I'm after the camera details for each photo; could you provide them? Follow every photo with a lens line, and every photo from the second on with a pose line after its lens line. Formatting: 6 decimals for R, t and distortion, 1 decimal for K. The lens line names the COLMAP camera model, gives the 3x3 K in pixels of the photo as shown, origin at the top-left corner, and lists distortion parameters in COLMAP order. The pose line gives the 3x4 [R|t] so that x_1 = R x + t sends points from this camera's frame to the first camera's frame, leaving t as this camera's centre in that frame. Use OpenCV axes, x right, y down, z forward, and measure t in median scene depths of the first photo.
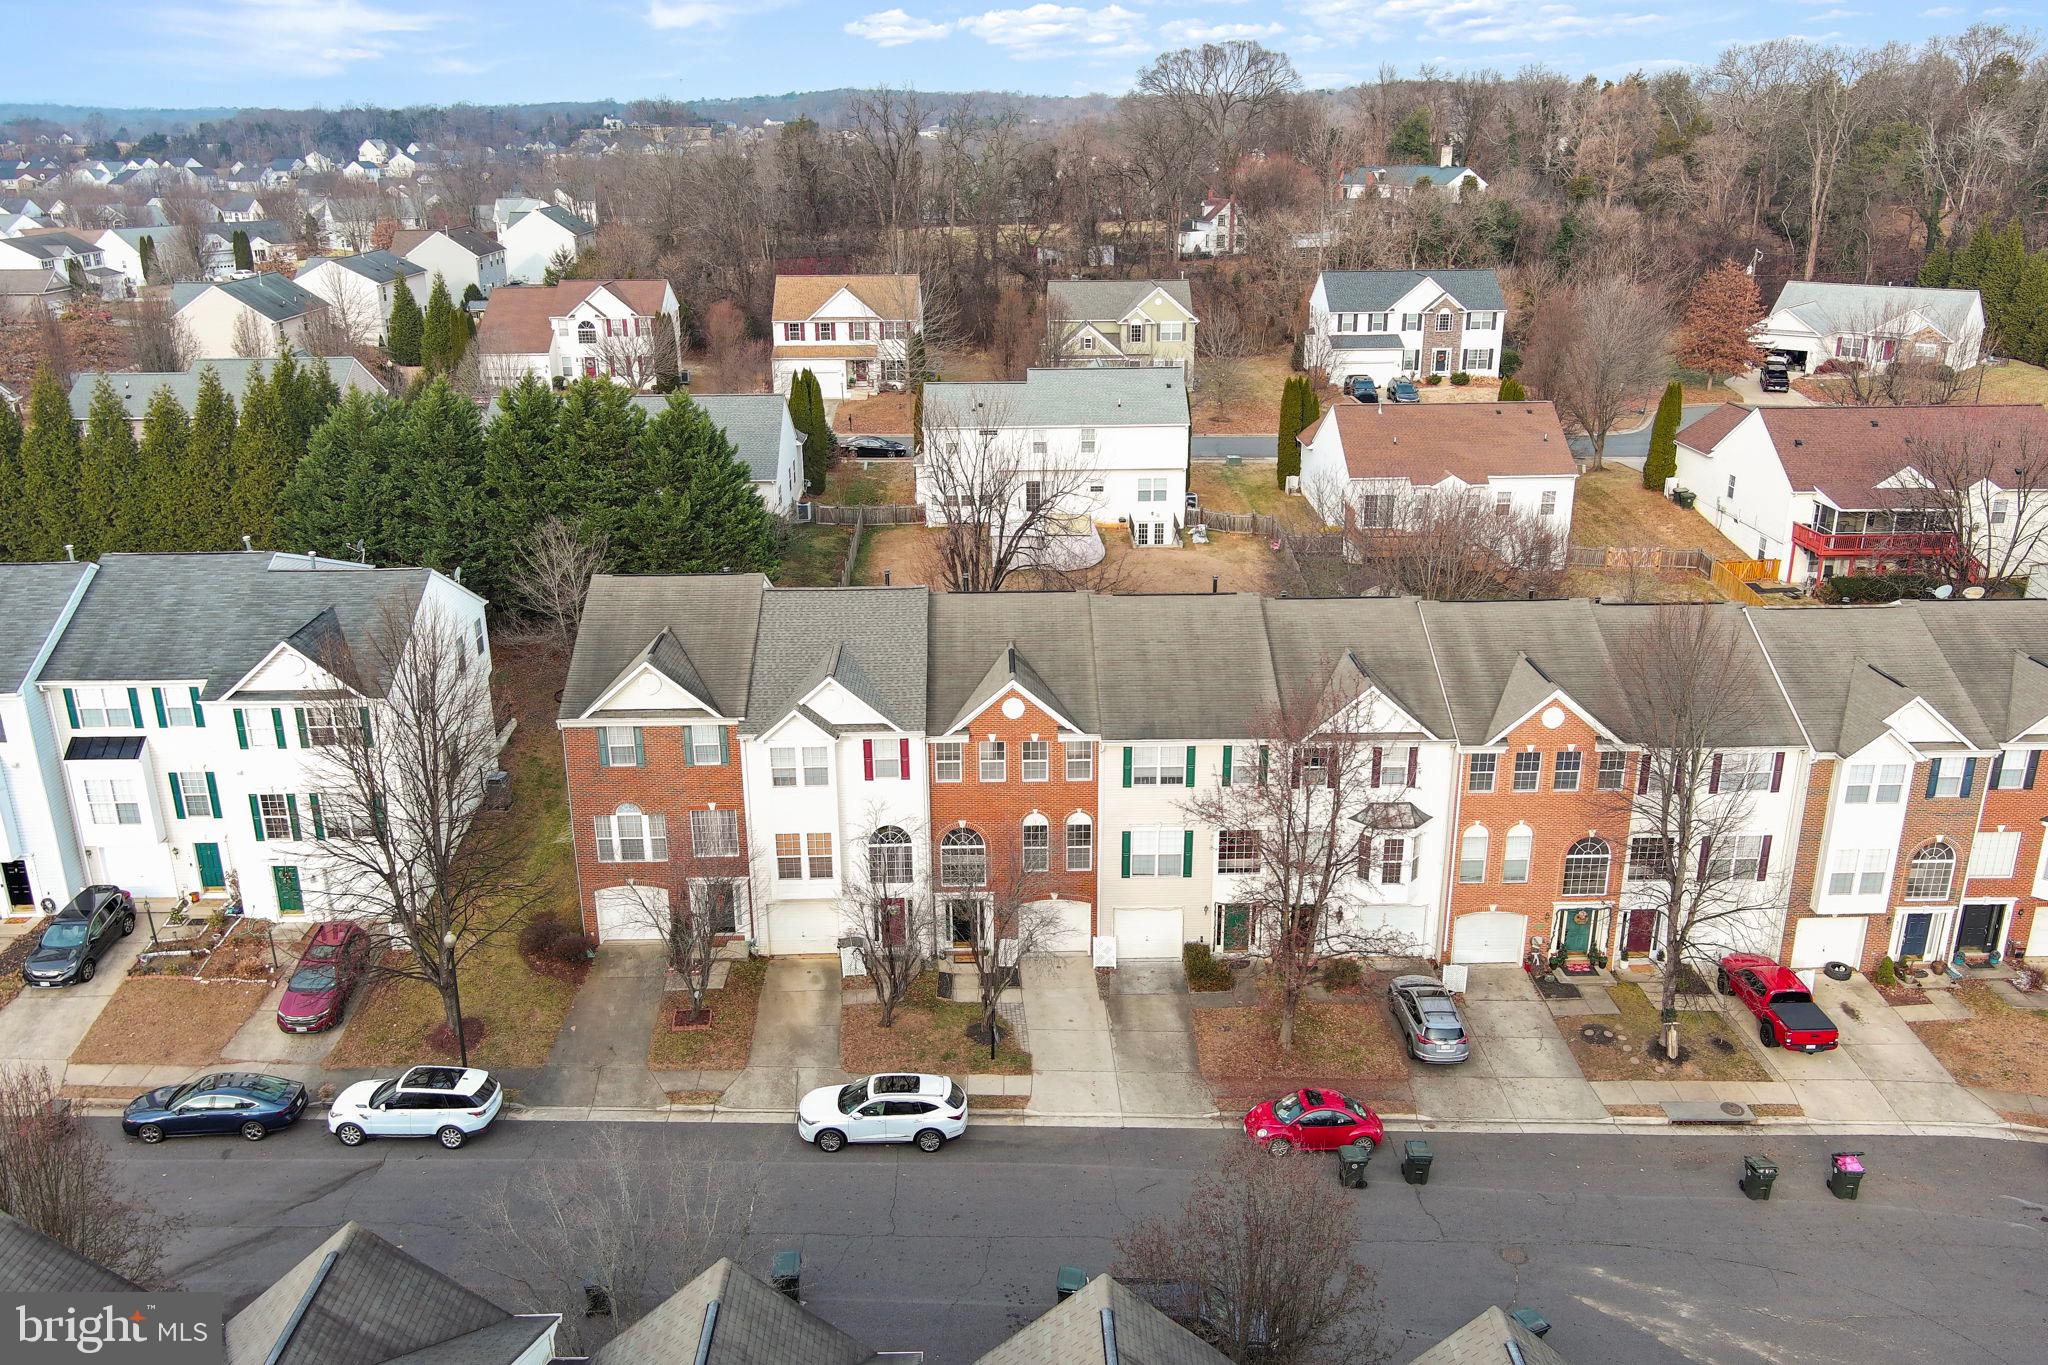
lens RADIAL K [[1610.6, 0, 1024.0], [0, 1610.6, 682.5], [0, 0, 1]] dist [0.009815, 0.002135]
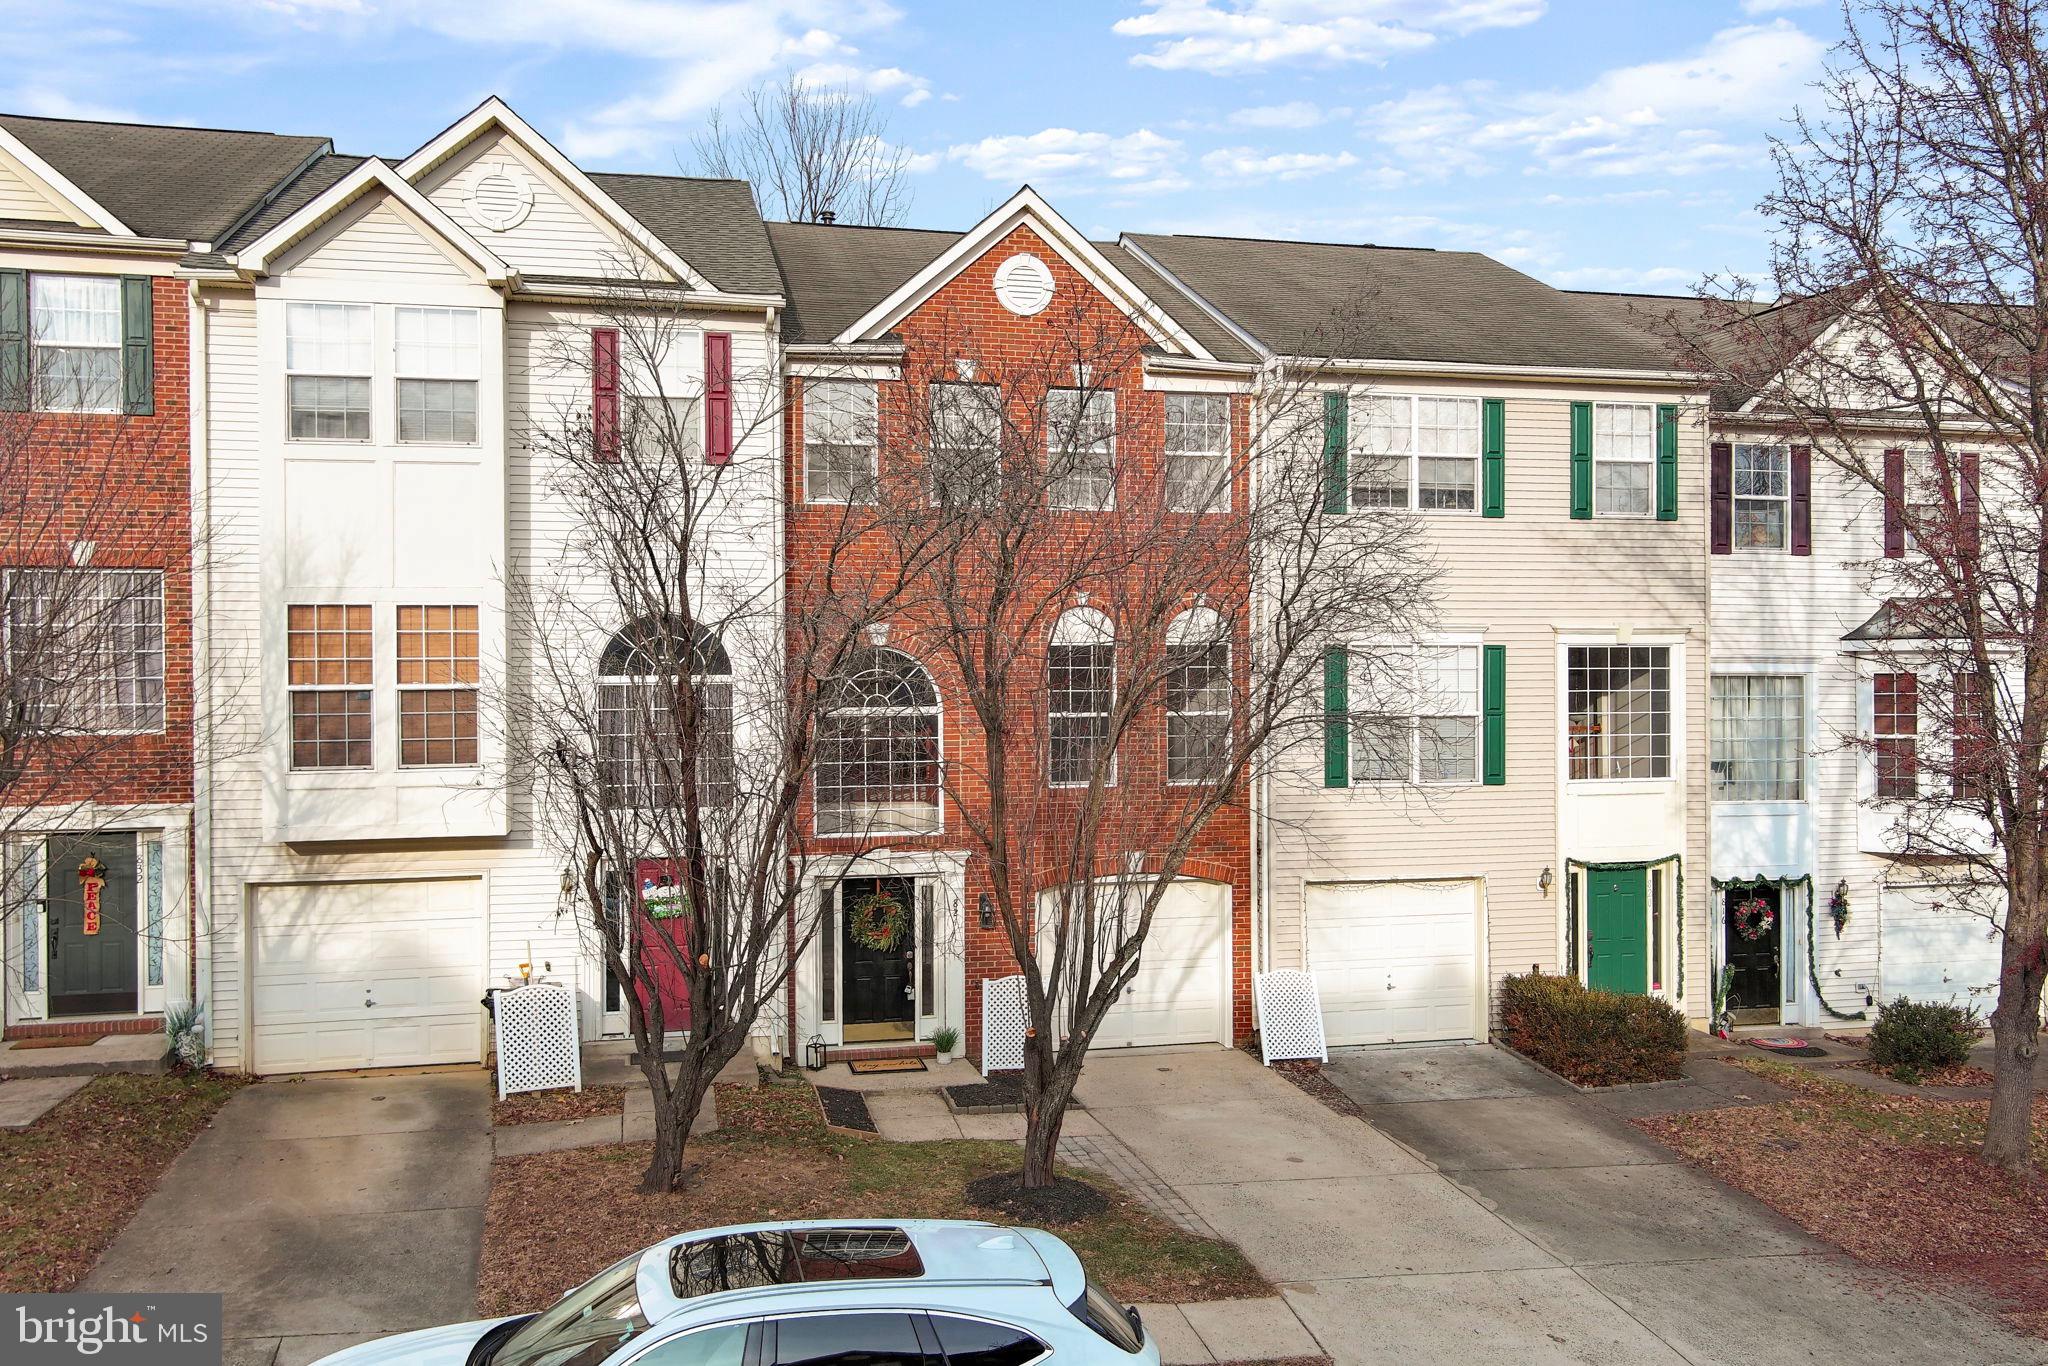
lens RADIAL K [[1610.6, 0, 1024.0], [0, 1610.6, 683.0], [0, 0, 1]] dist [0.009815, 0.002135]
pose [[0.979097, 0.002420, 0.203381, -0.077987], [0.064694, 0.944295, -0.322678, 0.211644], [-0.192833, 0.329090, 0.924400, 0.679371]]
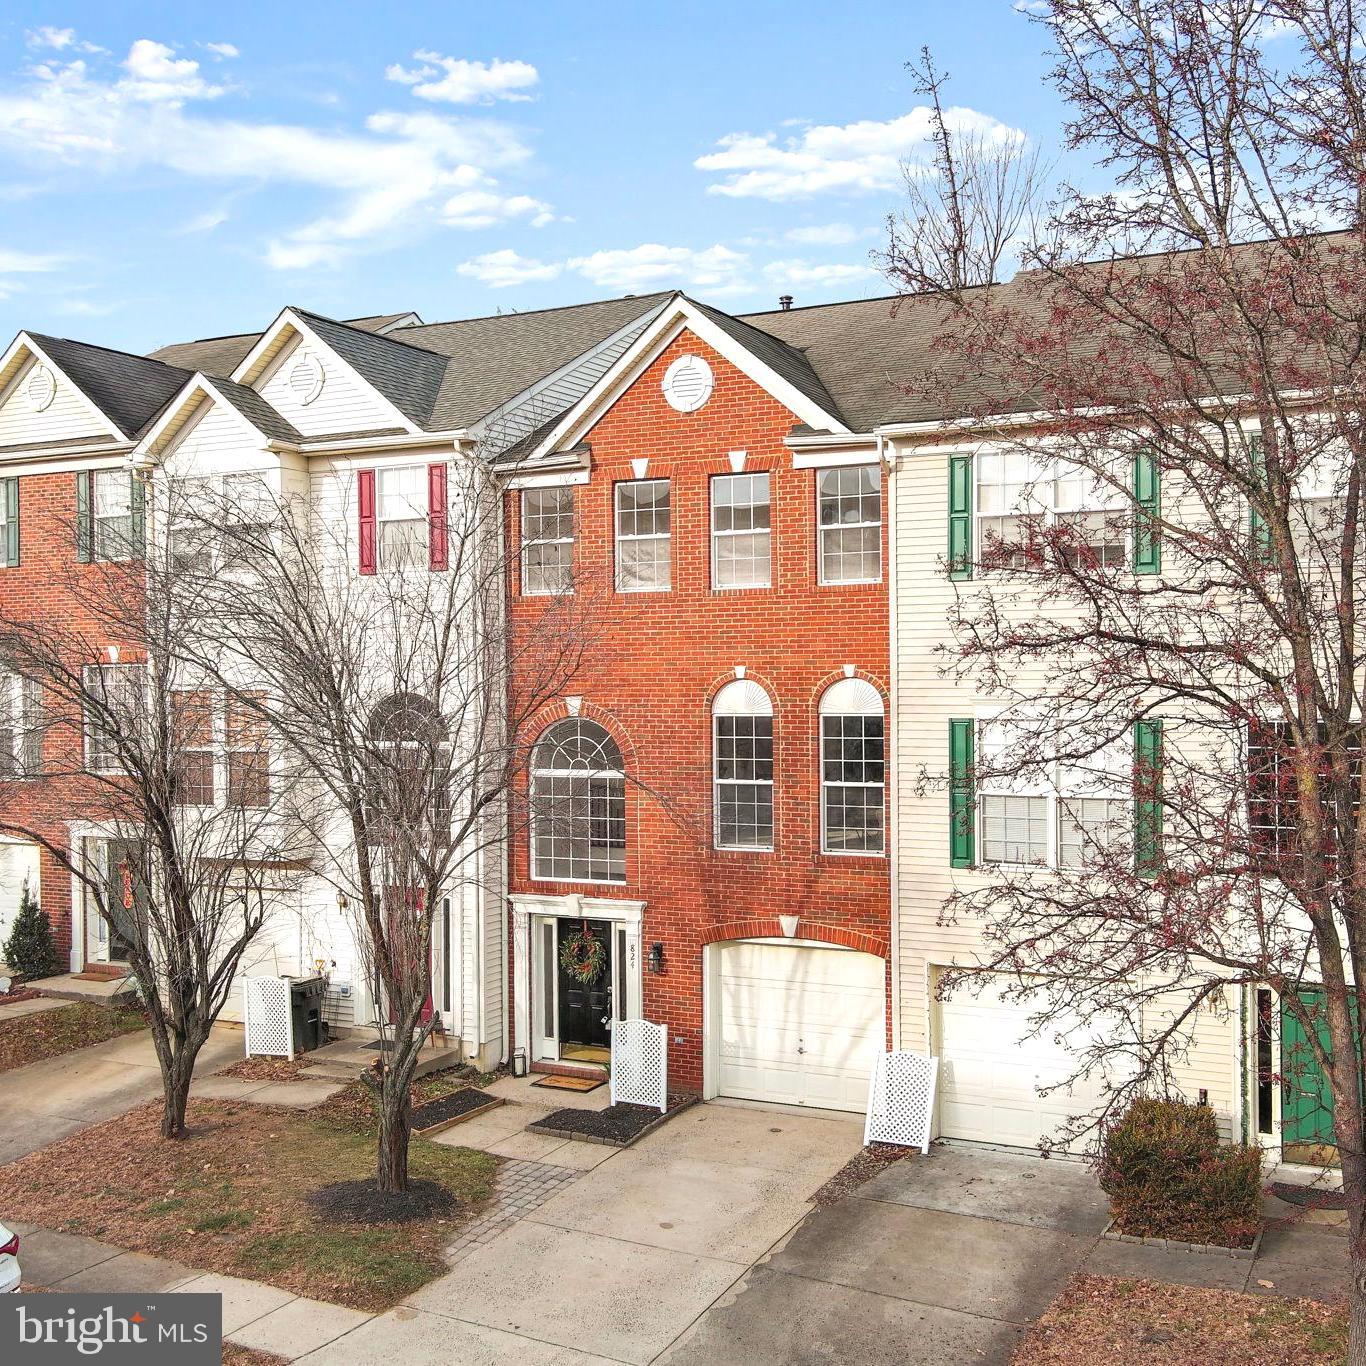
lens RADIAL K [[1605.3, 0, 683.0], [0, 1605.3, 683.0], [0, 0, 1]] dist [0.005401, 0.019209]
pose [[0.880065, -0.000574, -0.474853, 0.173278], [-0.156381, 0.943865, -0.290969, 0.193509], [0.448364, 0.330330, 0.830573, 0.683322]]
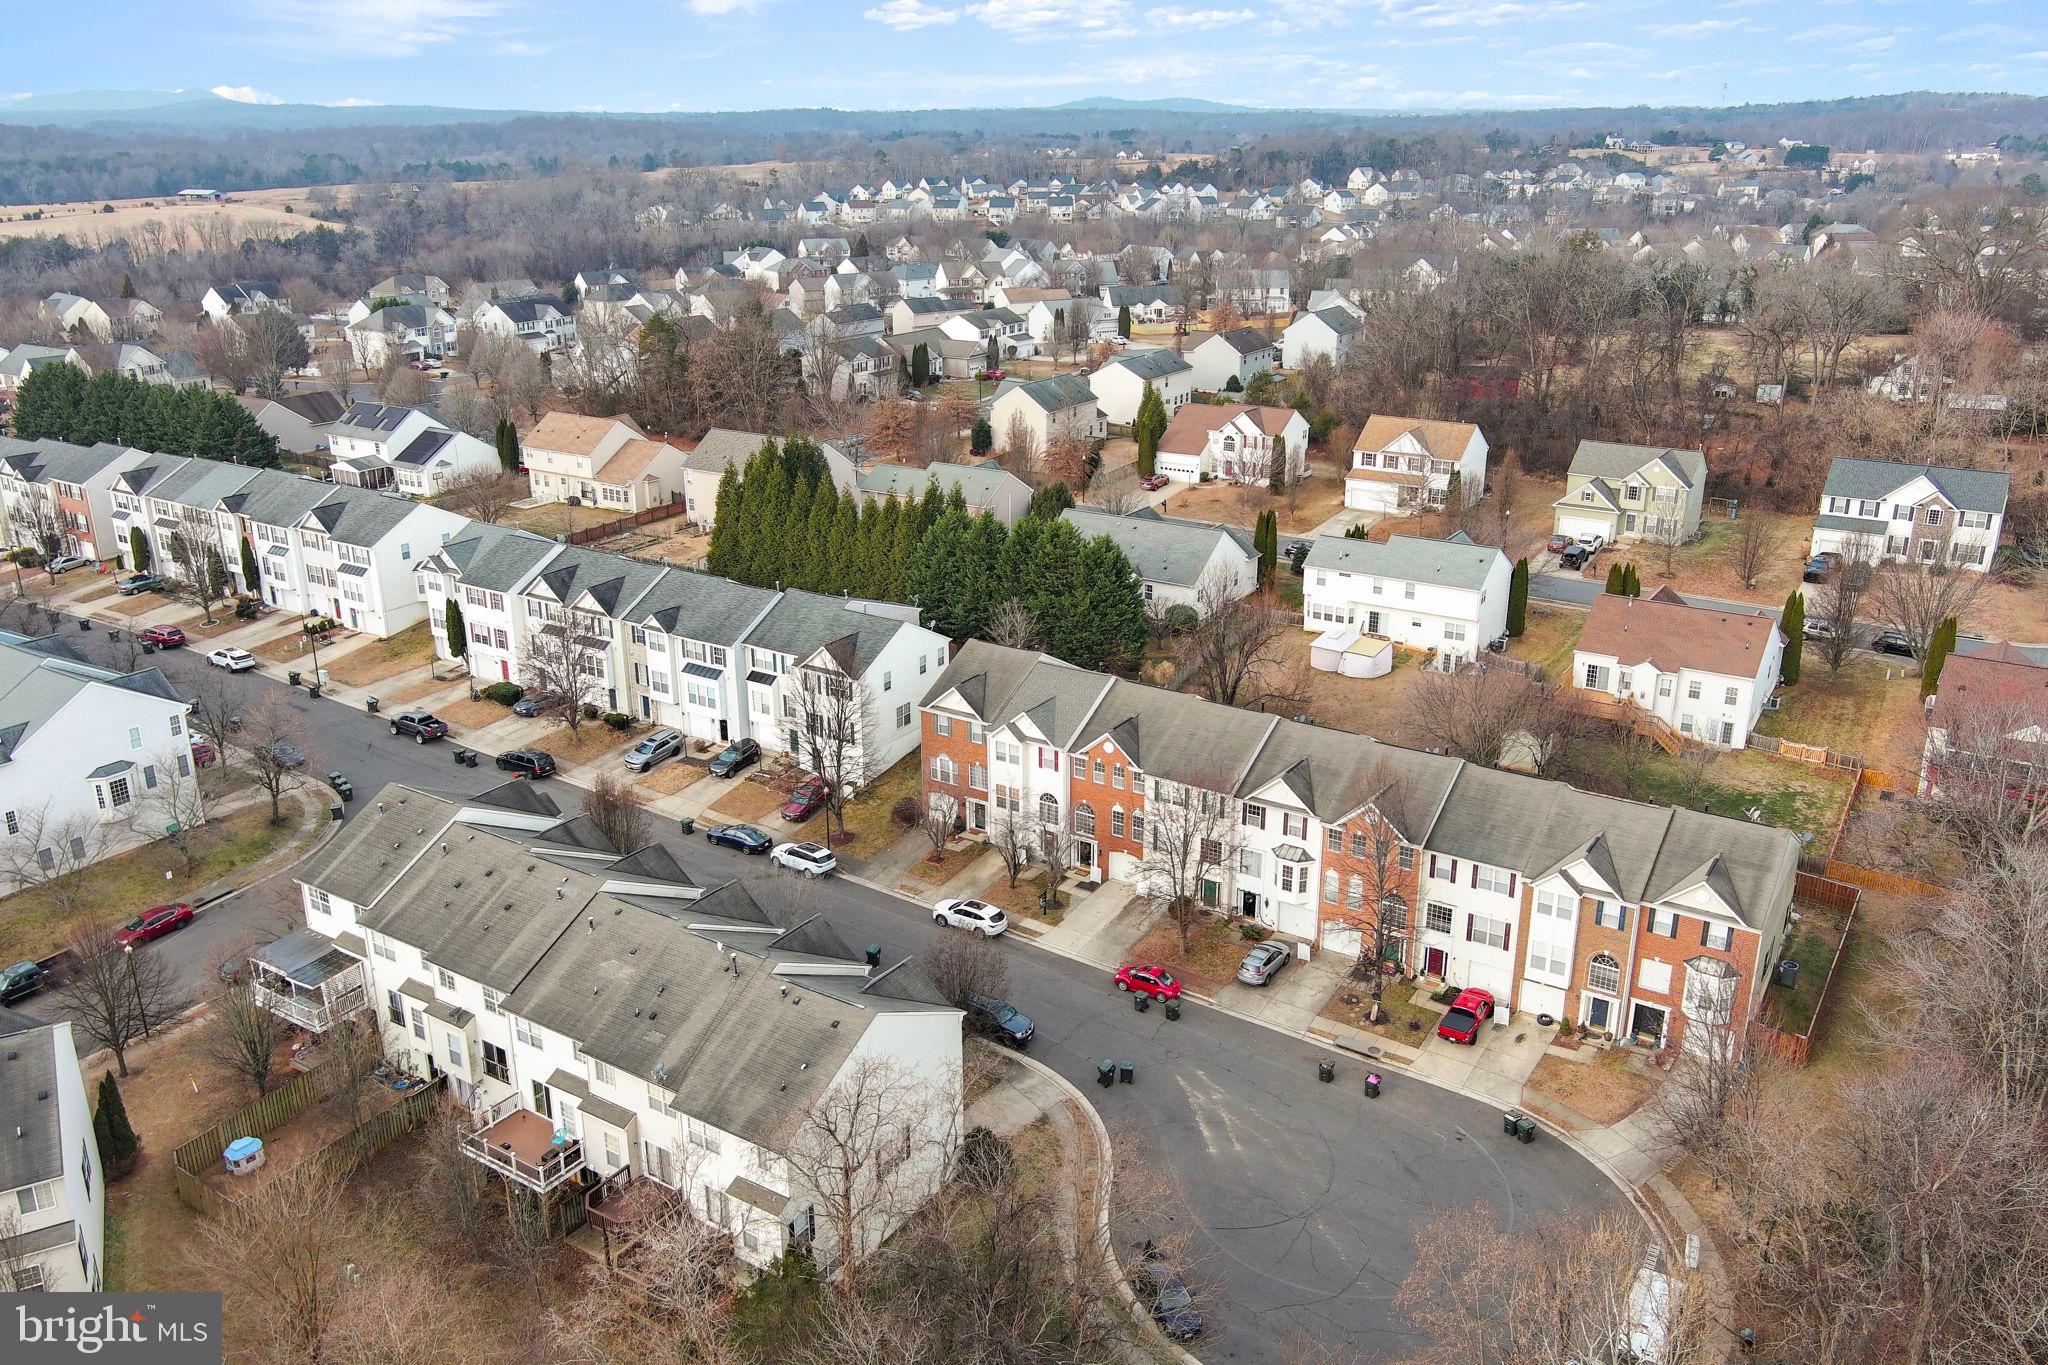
lens RADIAL K [[1610.6, 0, 1024.0], [0, 1610.6, 682.5], [0, 0, 1]] dist [0.009815, 0.002135]
pose [[0.825373, 0.190977, -0.531307, 0.894903], [-0.188344, 0.980283, 0.059773, -0.152273], [0.532246, 0.050734, 0.845068, -0.665209]]
